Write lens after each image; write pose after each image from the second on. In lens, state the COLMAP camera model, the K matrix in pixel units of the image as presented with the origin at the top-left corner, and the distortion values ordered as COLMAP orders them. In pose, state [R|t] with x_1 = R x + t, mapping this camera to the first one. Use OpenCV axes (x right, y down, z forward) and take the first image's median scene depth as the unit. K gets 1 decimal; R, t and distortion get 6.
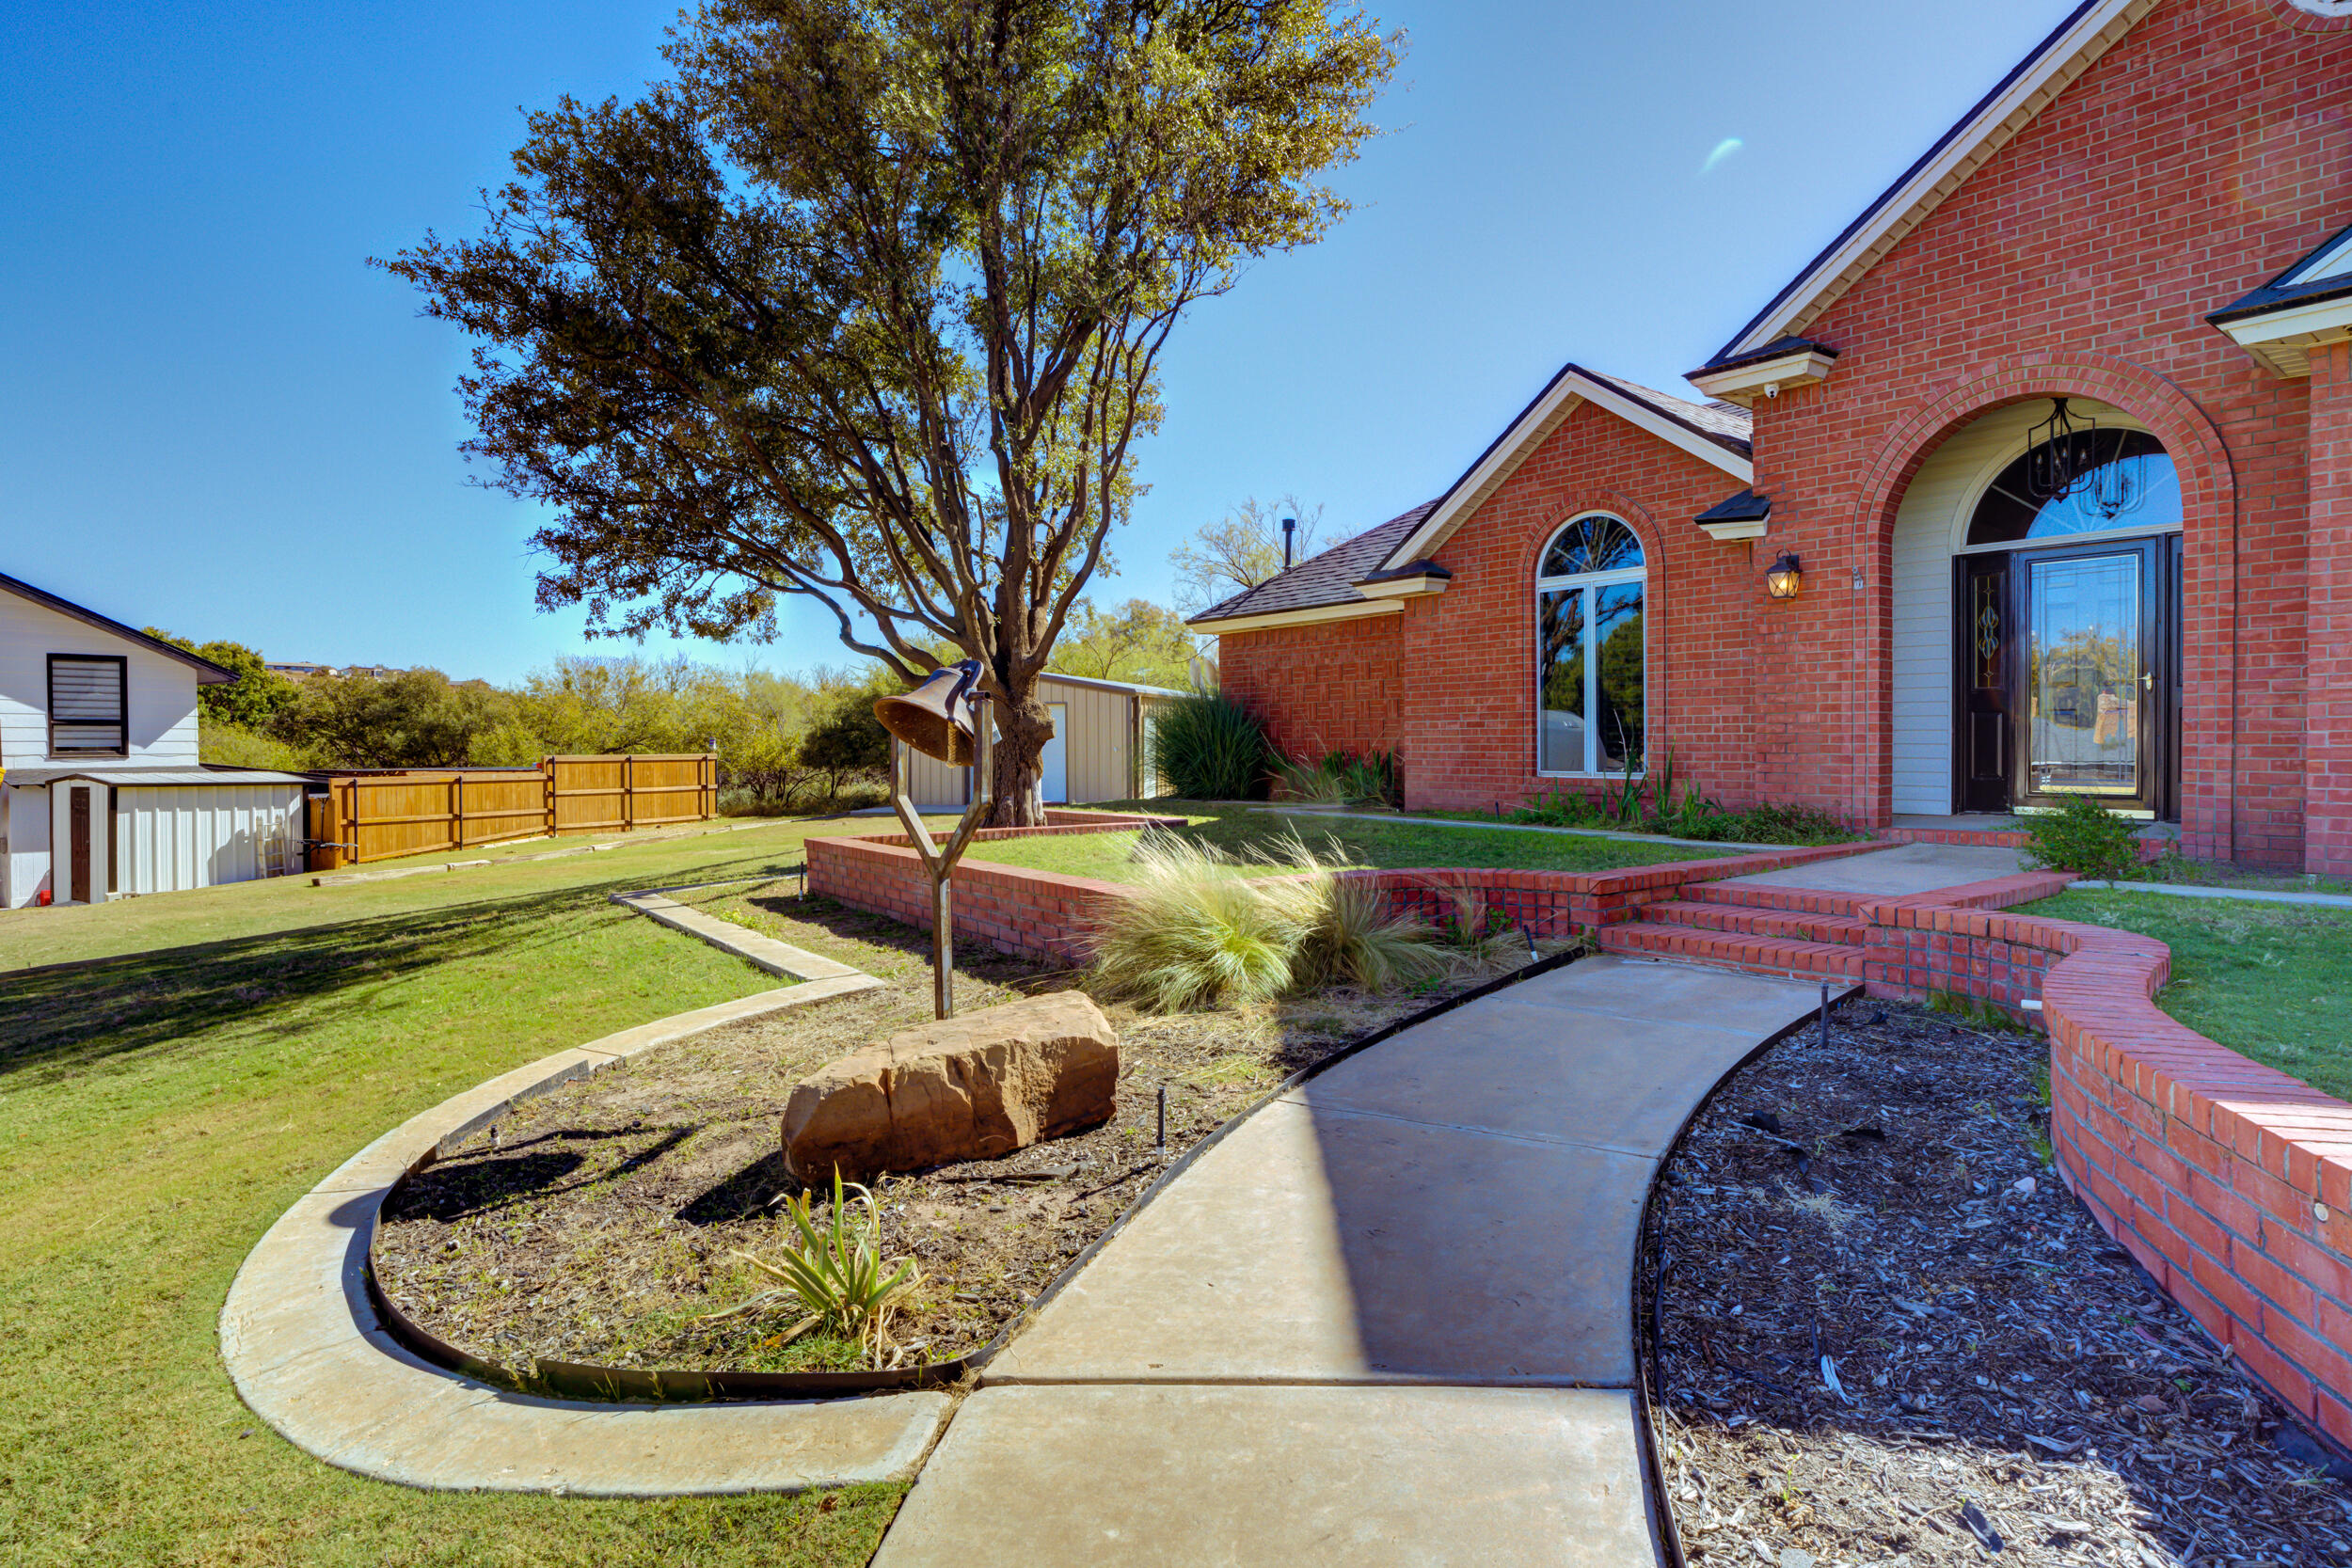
lens RADIAL K [[1100.5, 0, 1171.0], [0, 1100.5, 794.3], [0, 0, 1]] dist [-0.074453, 0.020296]
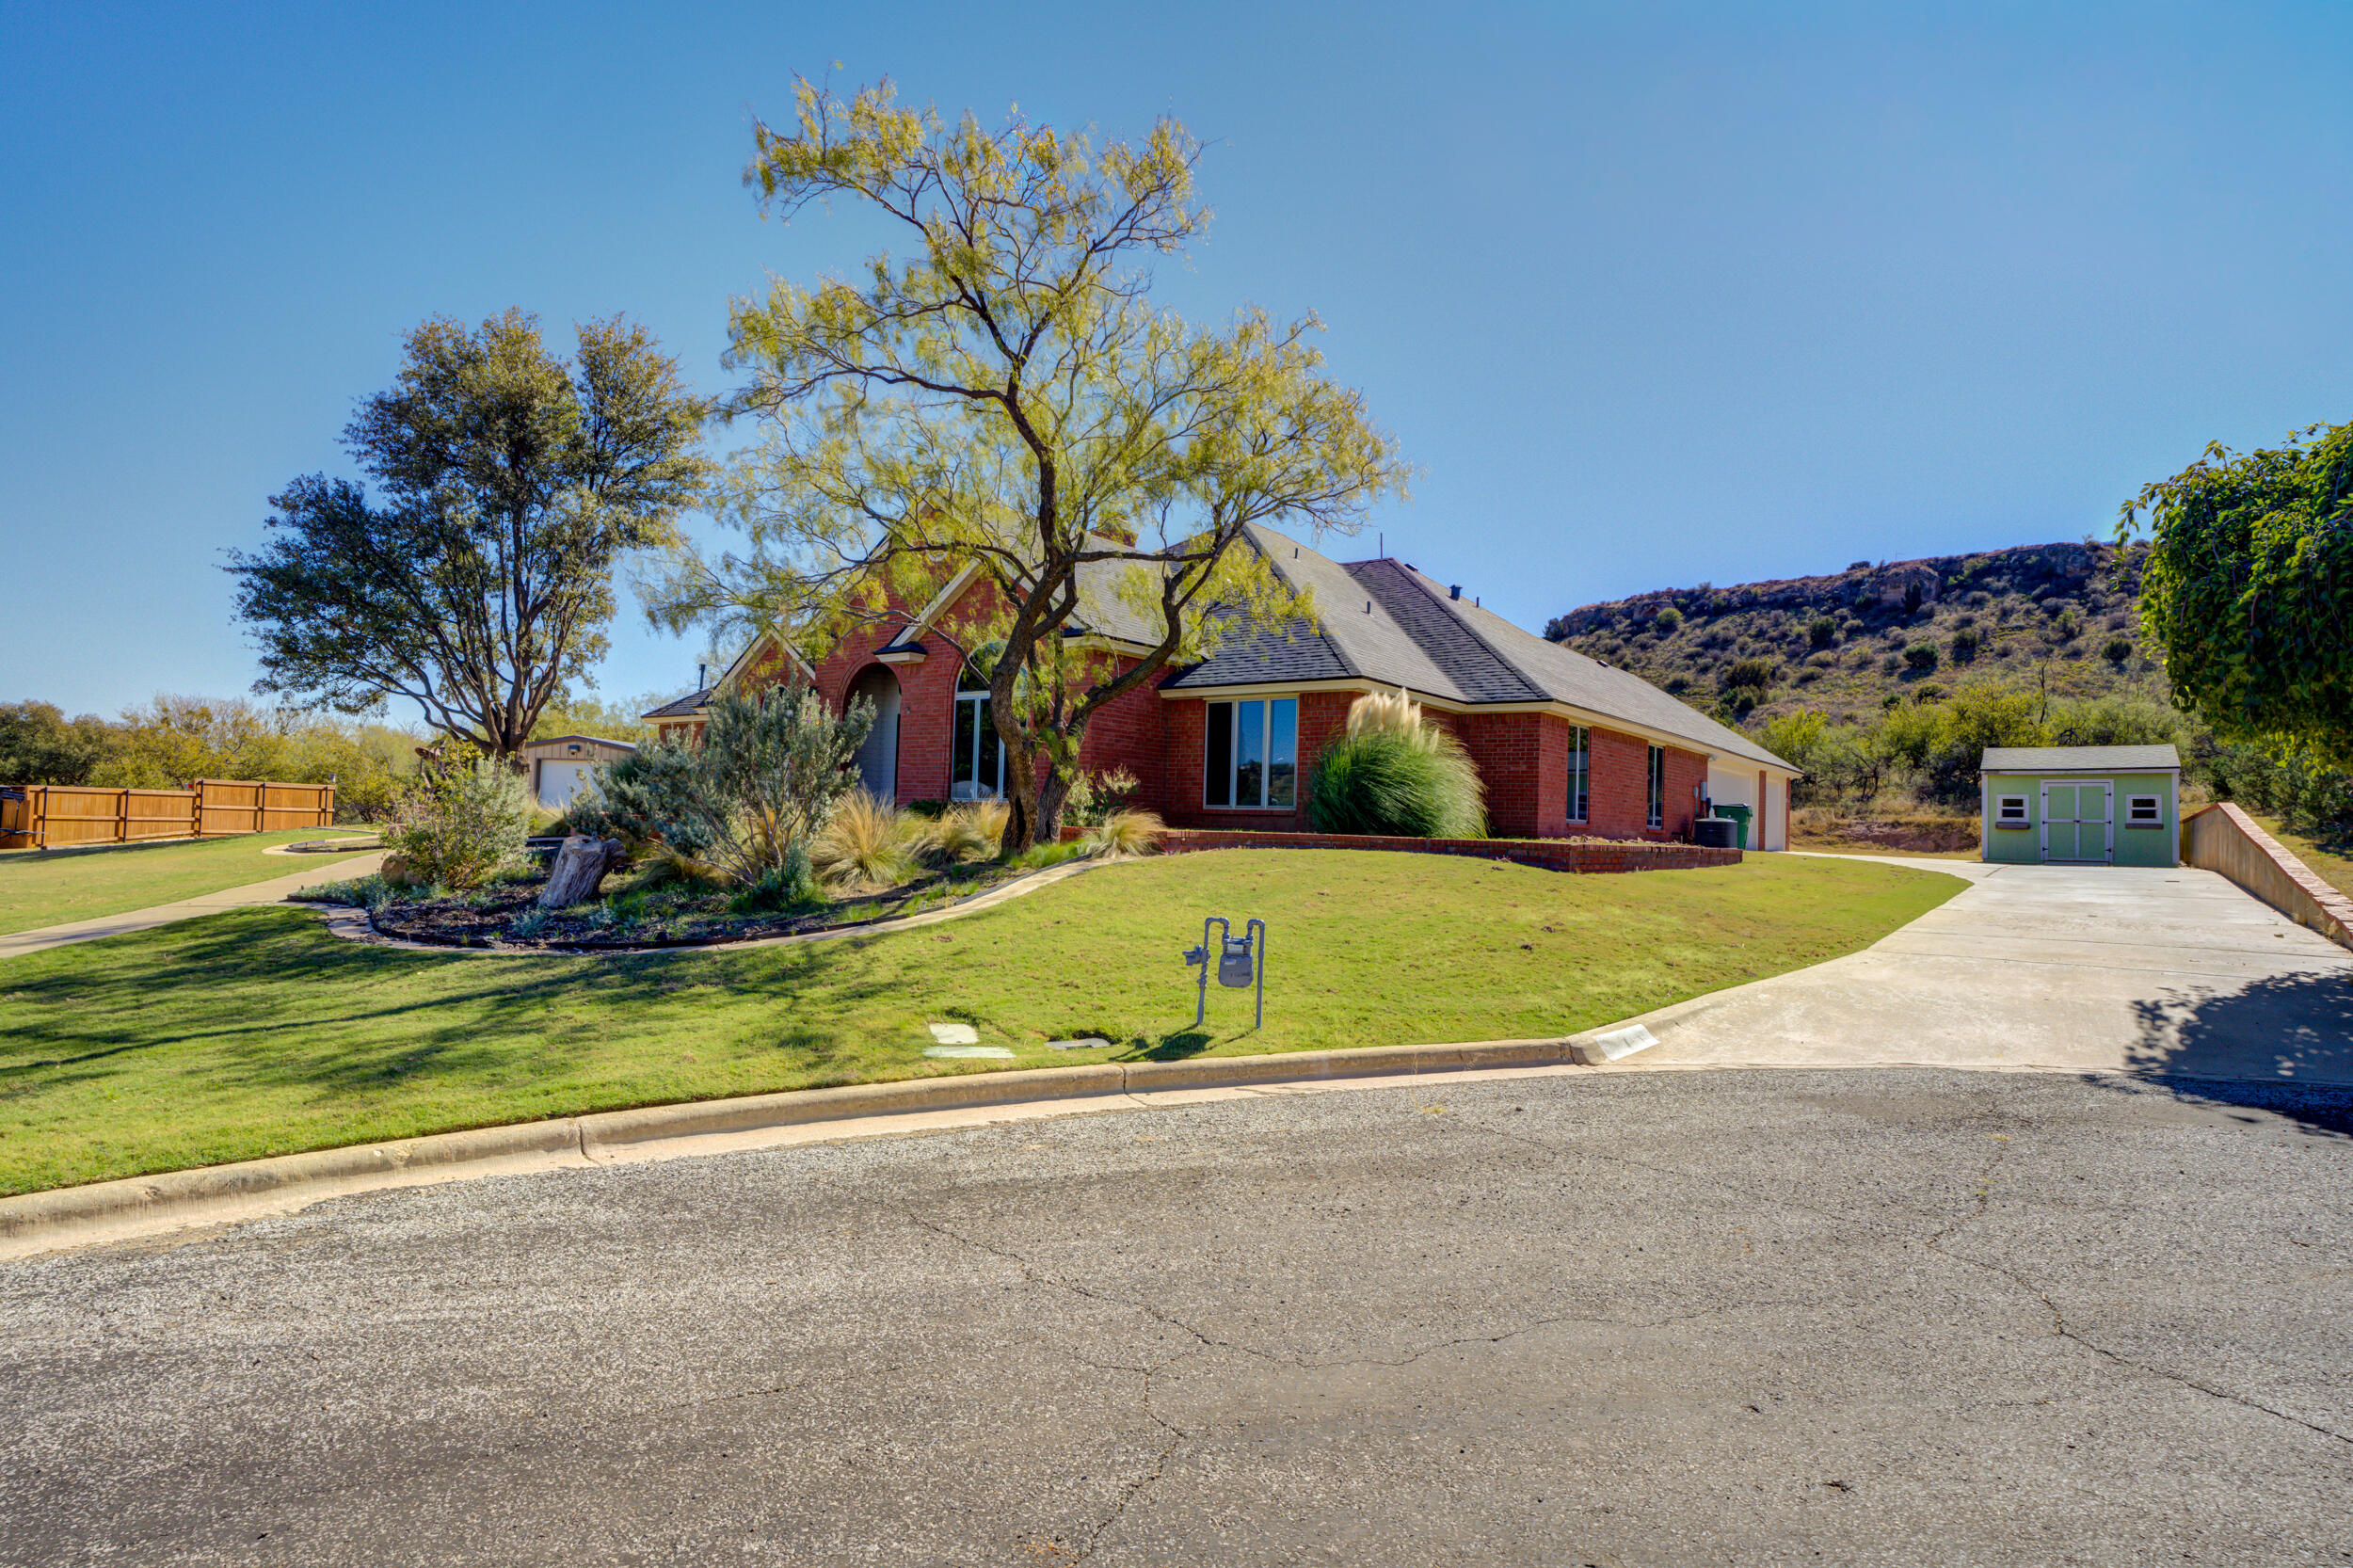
lens RADIAL K [[1101.1, 0, 1171.5], [0, 1101.1, 794.3], [0, 0, 1]] dist [-0.074453, 0.020296]
pose [[0.958003, 0.040036, 0.283951, 0.275922], [-0.020259, 0.997181, -0.072248, 0.065025], [-0.286043, 0.063462, 0.956113, -0.750433]]
